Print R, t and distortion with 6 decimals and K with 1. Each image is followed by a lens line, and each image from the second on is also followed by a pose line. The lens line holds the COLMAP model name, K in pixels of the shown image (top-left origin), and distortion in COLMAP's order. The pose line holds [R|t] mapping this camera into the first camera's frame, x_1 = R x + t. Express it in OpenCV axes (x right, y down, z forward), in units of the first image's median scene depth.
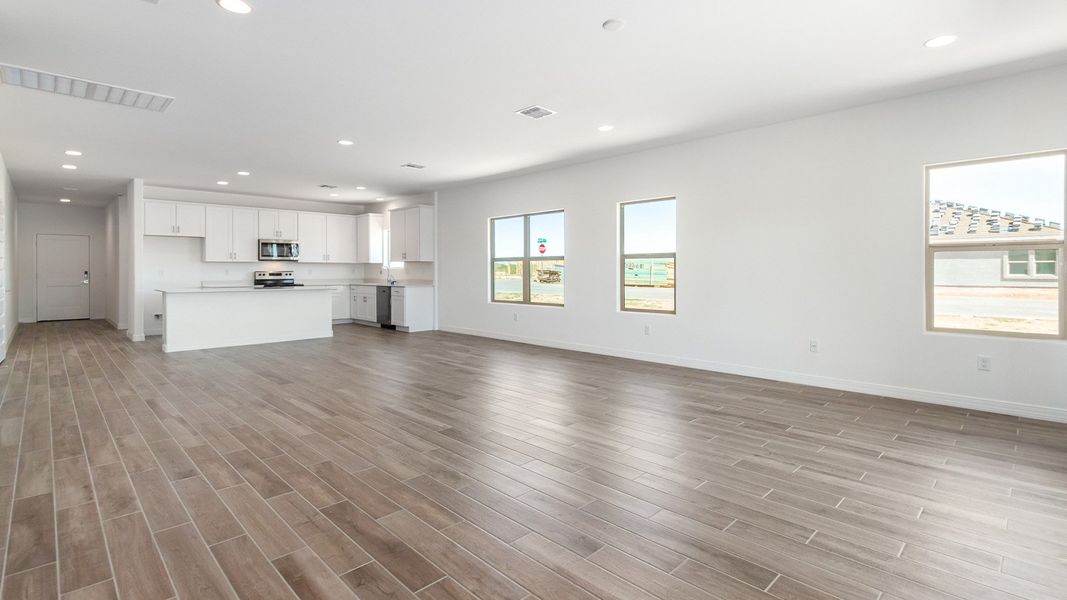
lens RADIAL K [[496.9, 0, 544.5], [0, 496.9, 273.0], [0, 0, 1]] dist [0.003661, -0.001996]
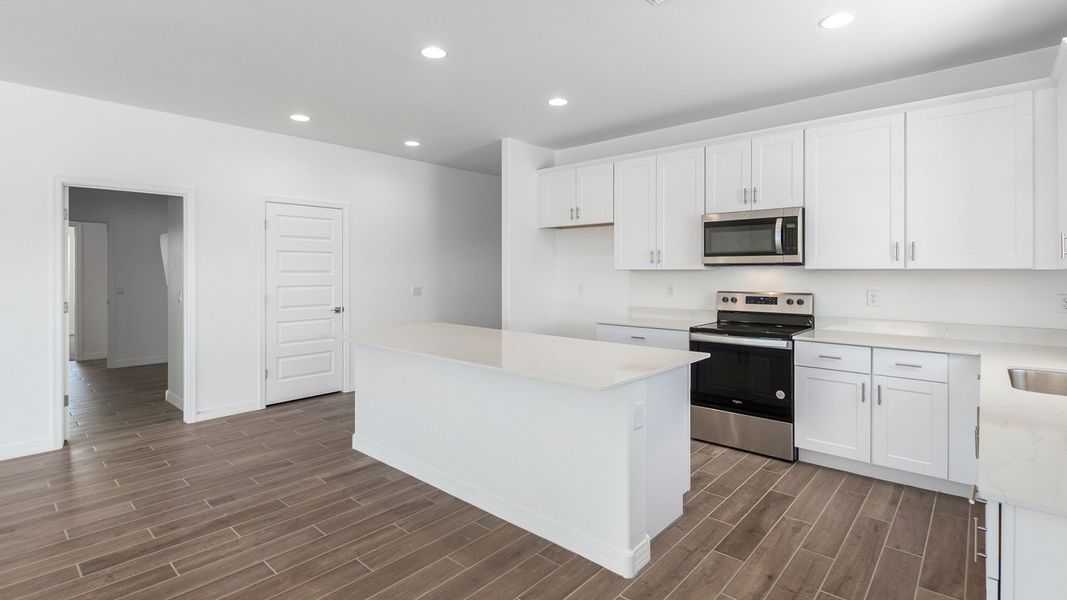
lens RADIAL K [[496.9, 0, 526.2], [0, 496.9, 275.5], [0, 0, 1]] dist [0.003661, -0.001996]
pose [[0.041545, 0.012187, -0.999062, -0.156691], [-0.005512, 0.999913, 0.011969, -0.020432], [0.999121, 0.005010, 0.041609, 0.793419]]
